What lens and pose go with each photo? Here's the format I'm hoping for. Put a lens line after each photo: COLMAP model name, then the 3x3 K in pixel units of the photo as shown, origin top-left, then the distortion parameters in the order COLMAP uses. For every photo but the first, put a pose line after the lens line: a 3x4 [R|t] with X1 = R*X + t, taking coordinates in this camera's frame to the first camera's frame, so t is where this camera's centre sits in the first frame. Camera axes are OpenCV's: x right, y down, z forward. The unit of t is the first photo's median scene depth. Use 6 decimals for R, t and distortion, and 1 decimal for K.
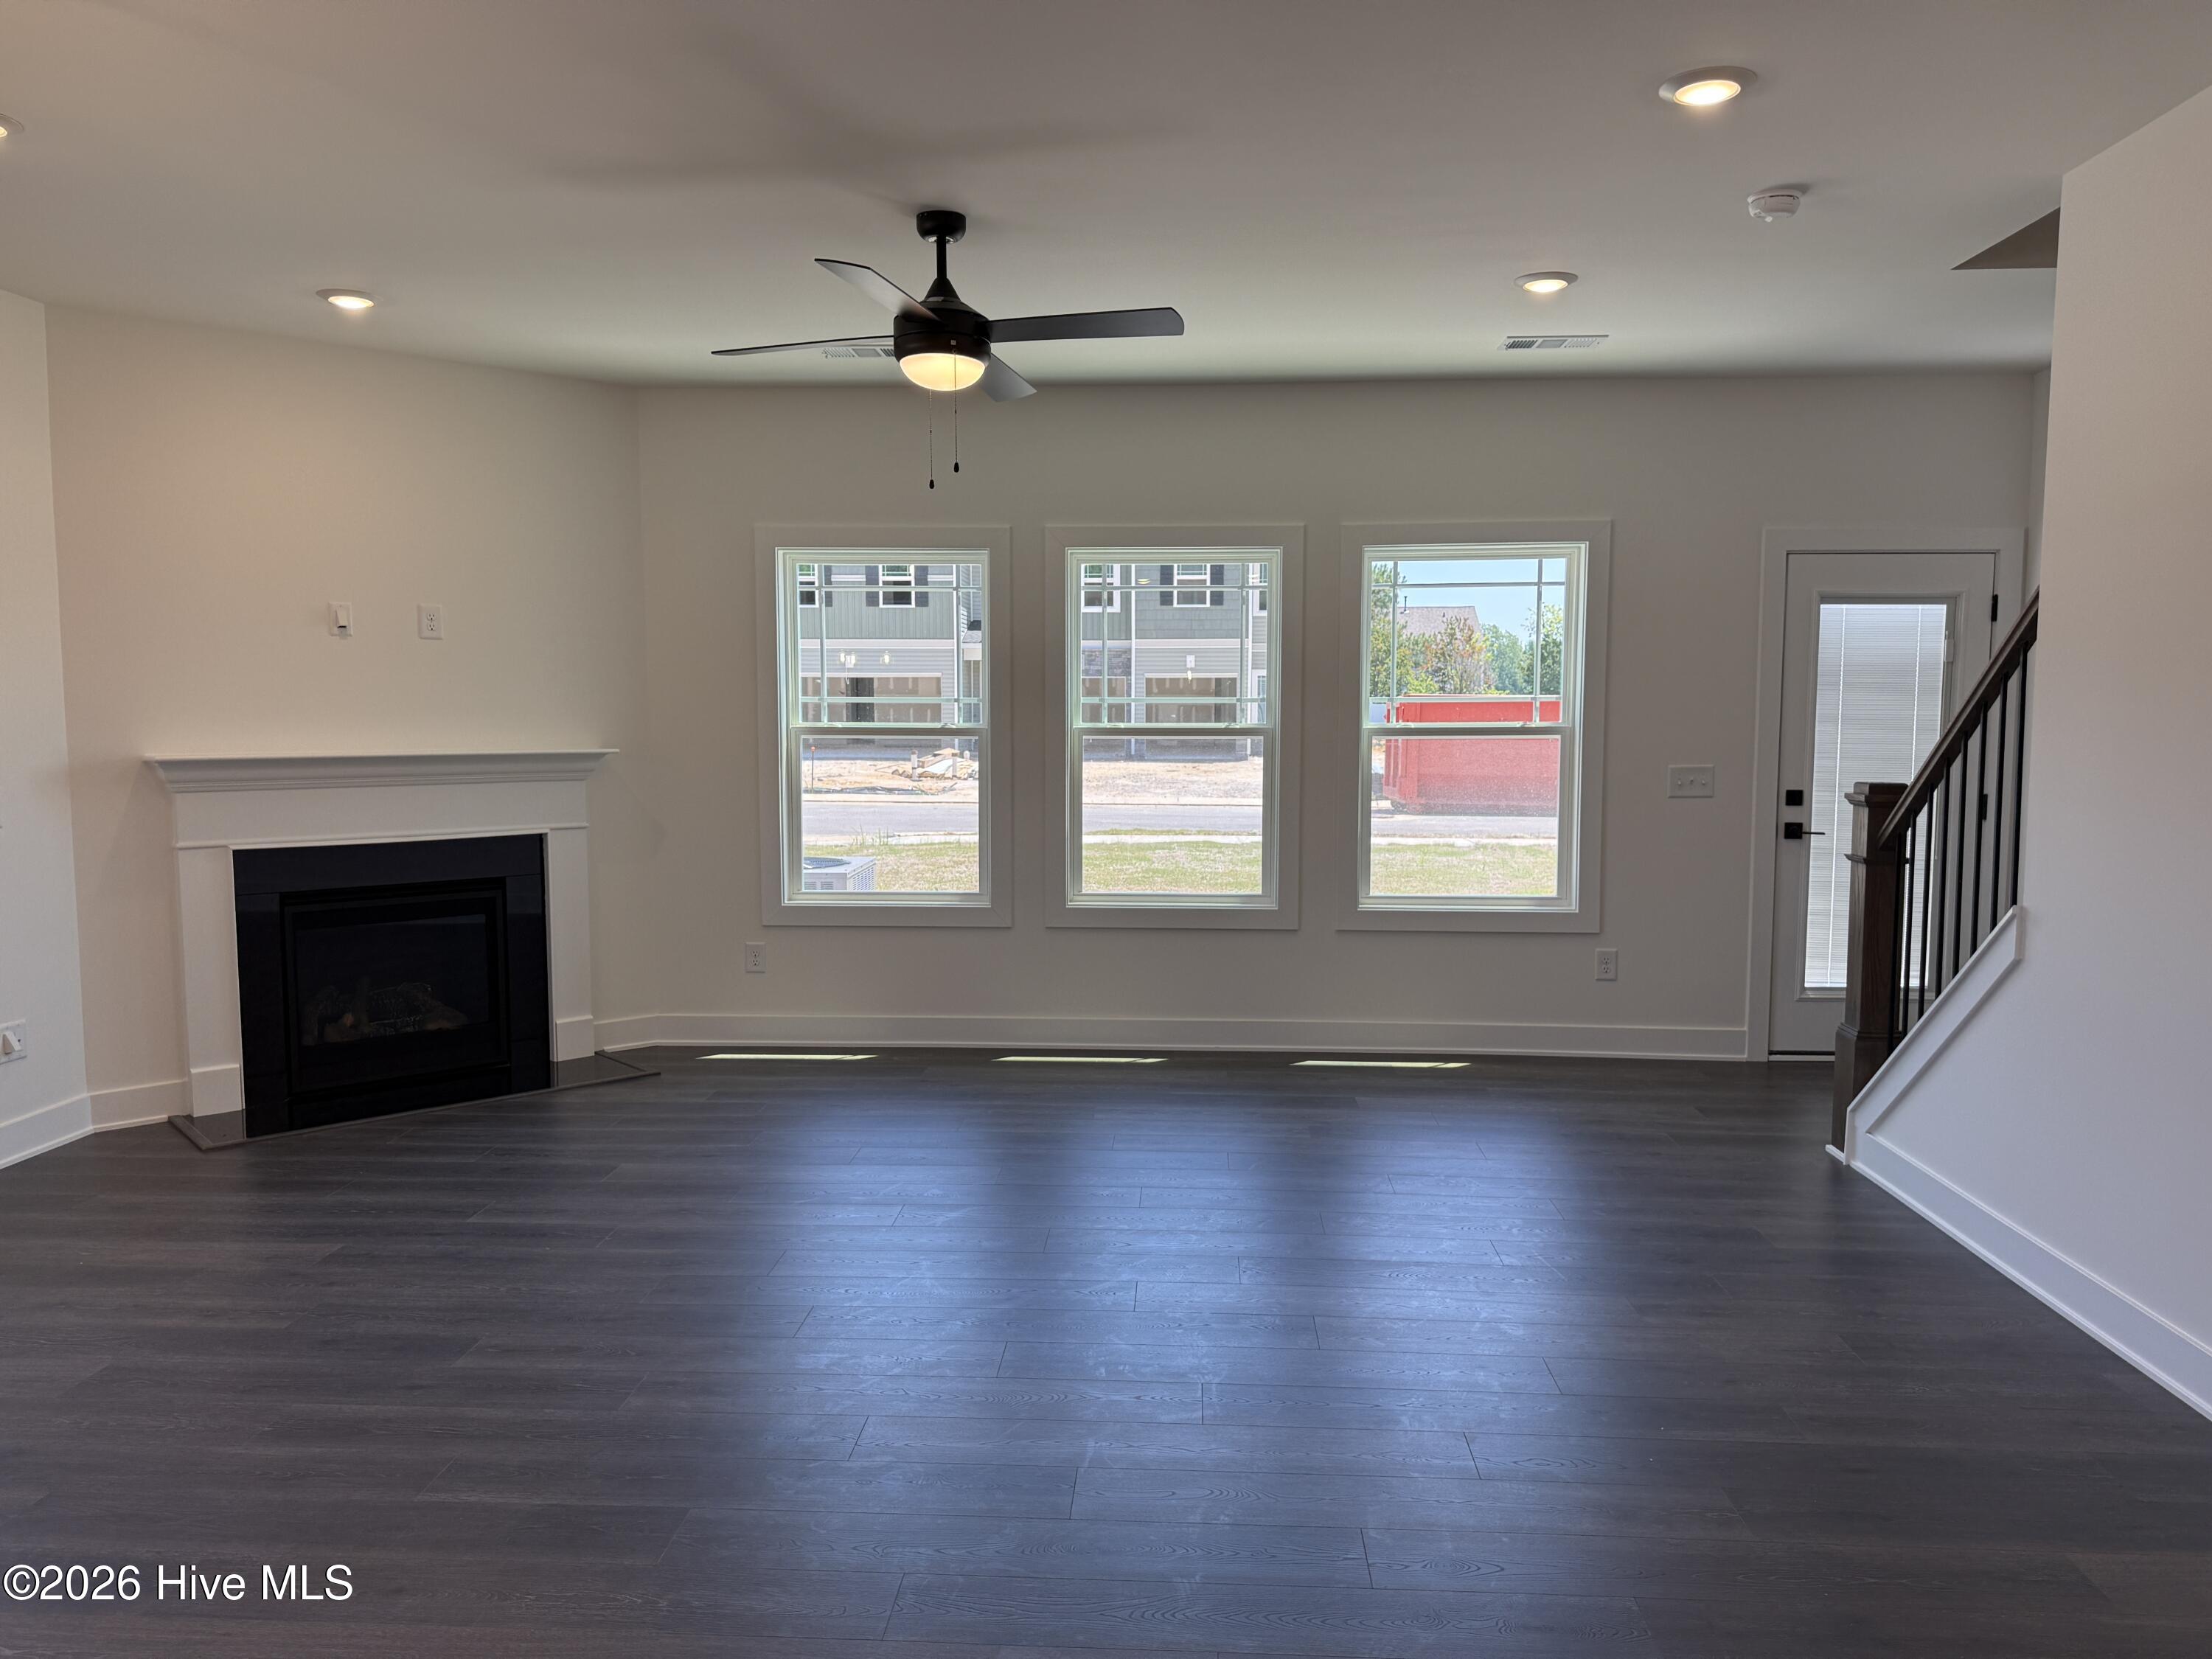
lens RADIAL K [[1587.6, 0, 1143.4], [0, 1587.6, 836.4], [0, 0, 1]] dist [0.072001, -0.081481]
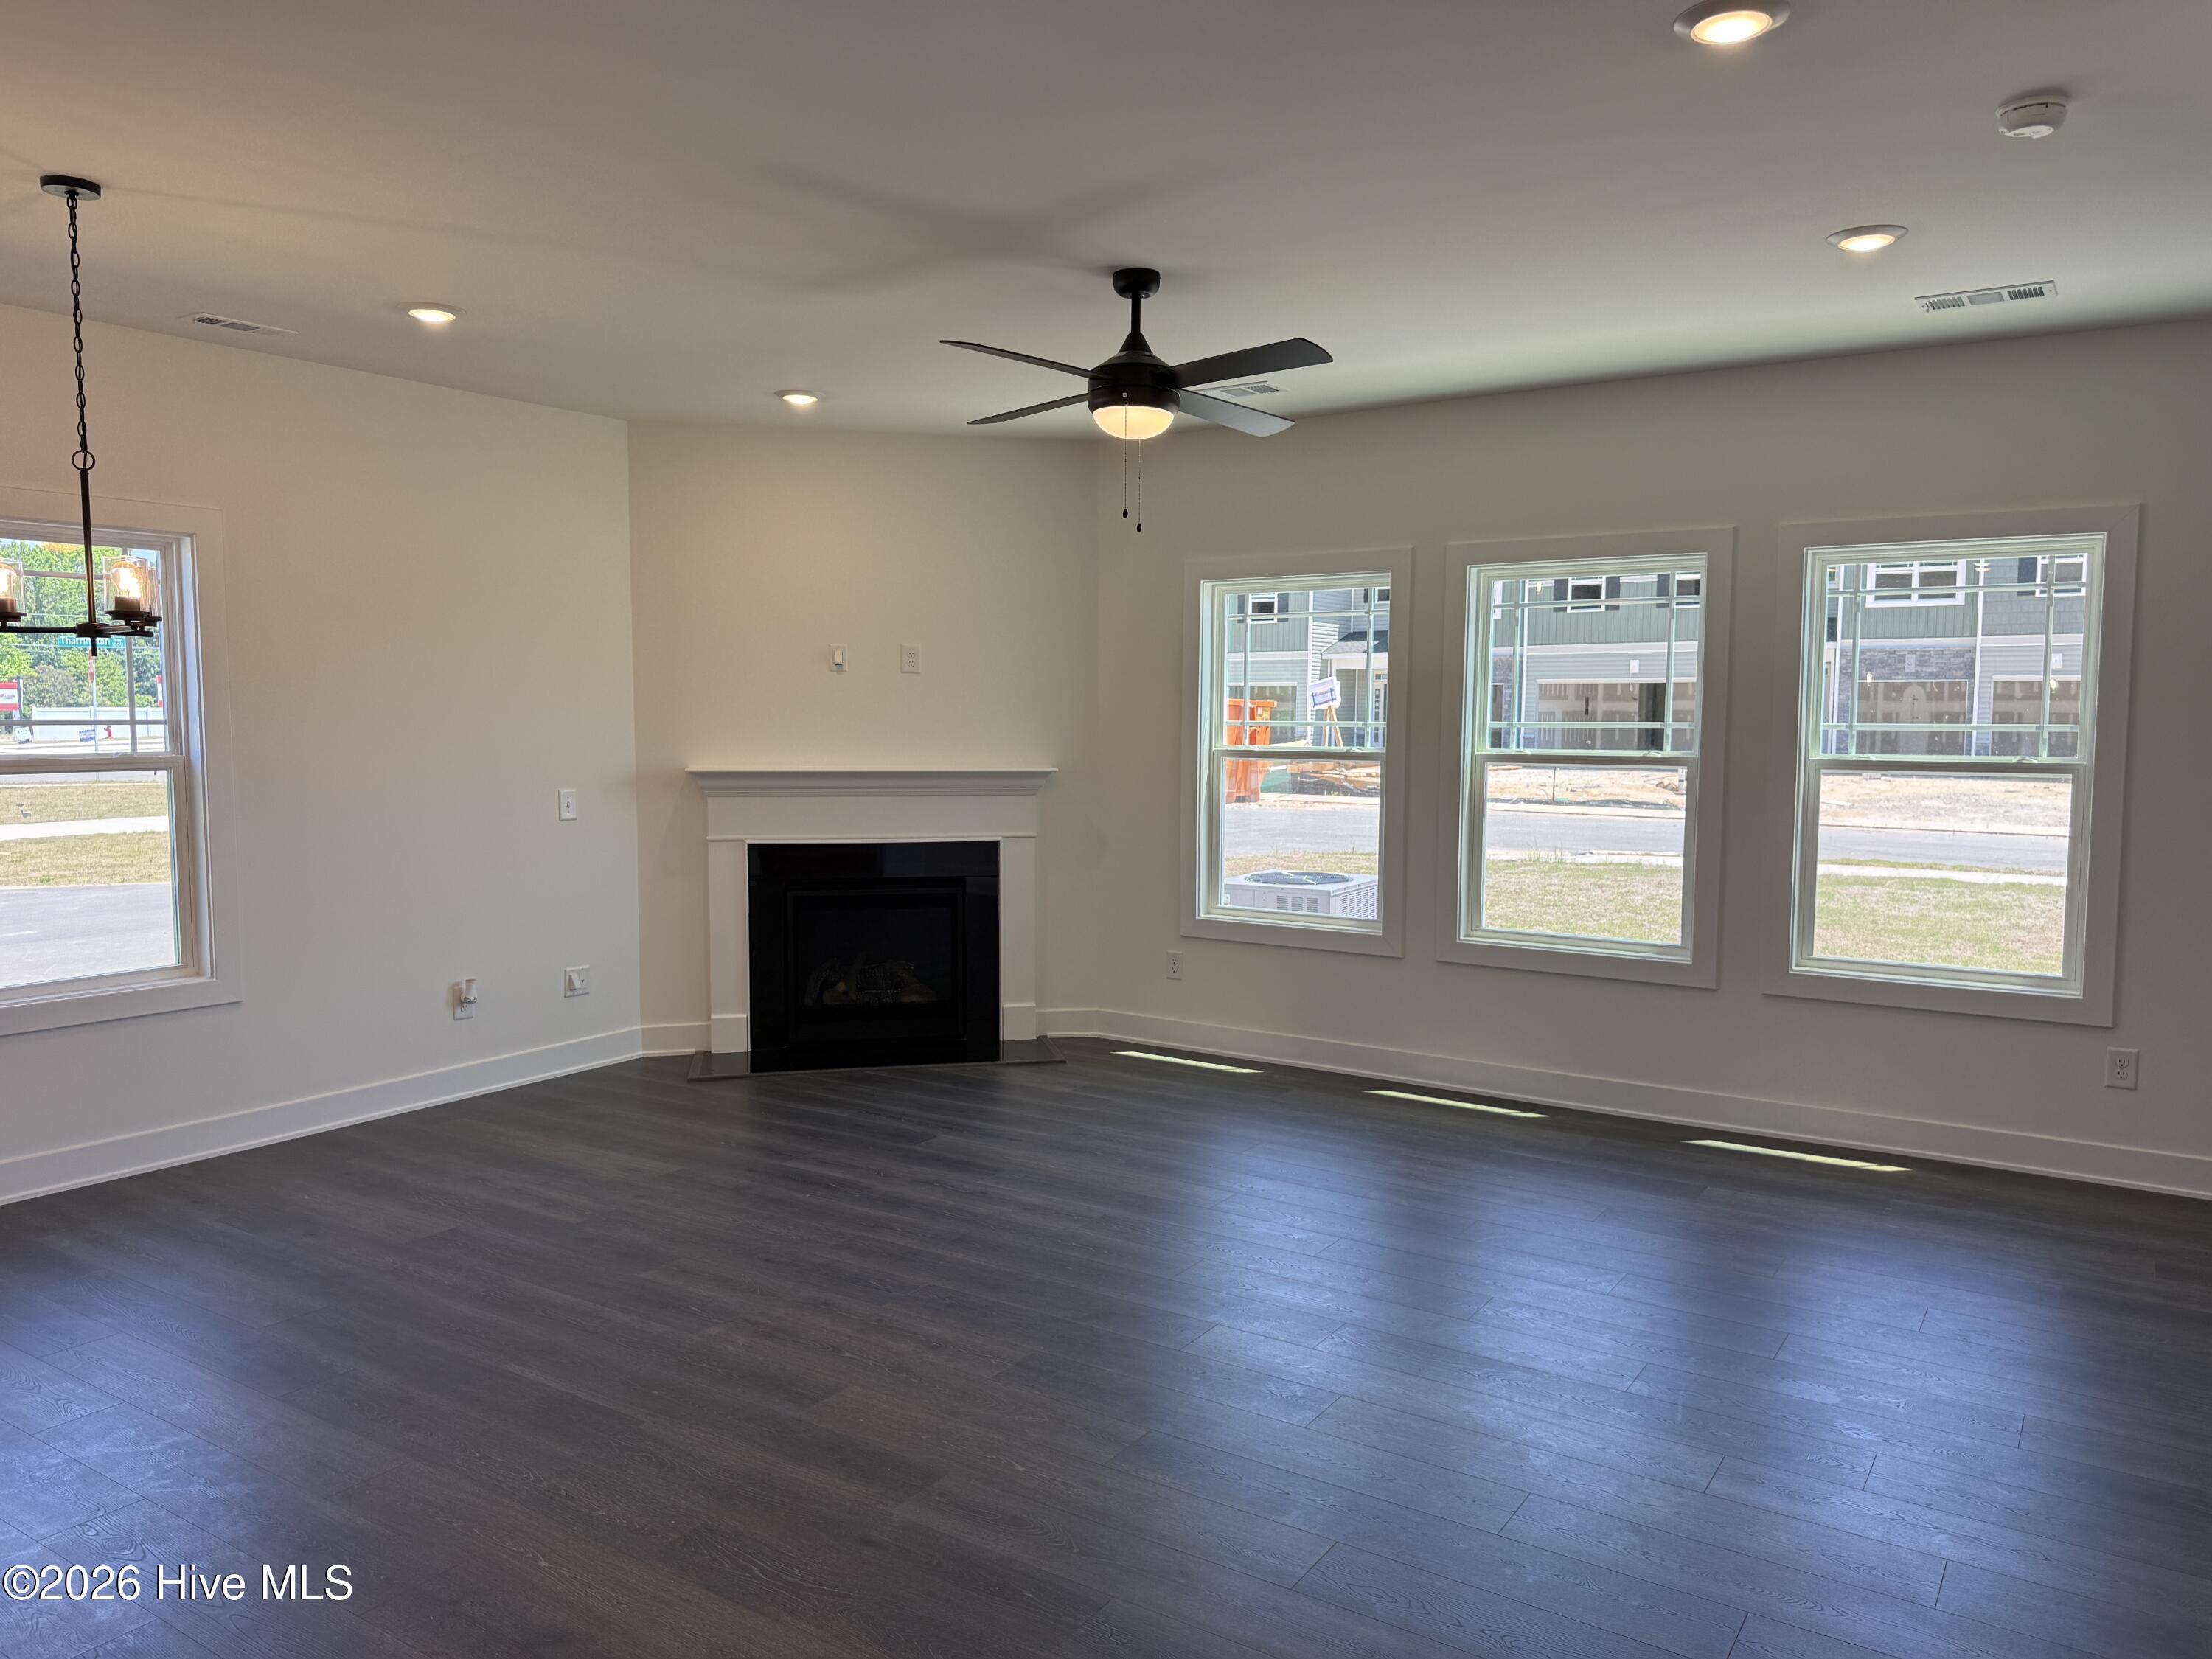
lens RADIAL K [[1587.6, 0, 1102.5], [0, 1587.6, 833.5], [0, 0, 1]] dist [0.072001, -0.081481]
pose [[0.860122, 0.043044, -0.508270, 0.268622], [-0.045709, 0.998929, 0.007245, -0.018874], [0.508037, 0.017001, 0.861168, 0.064162]]
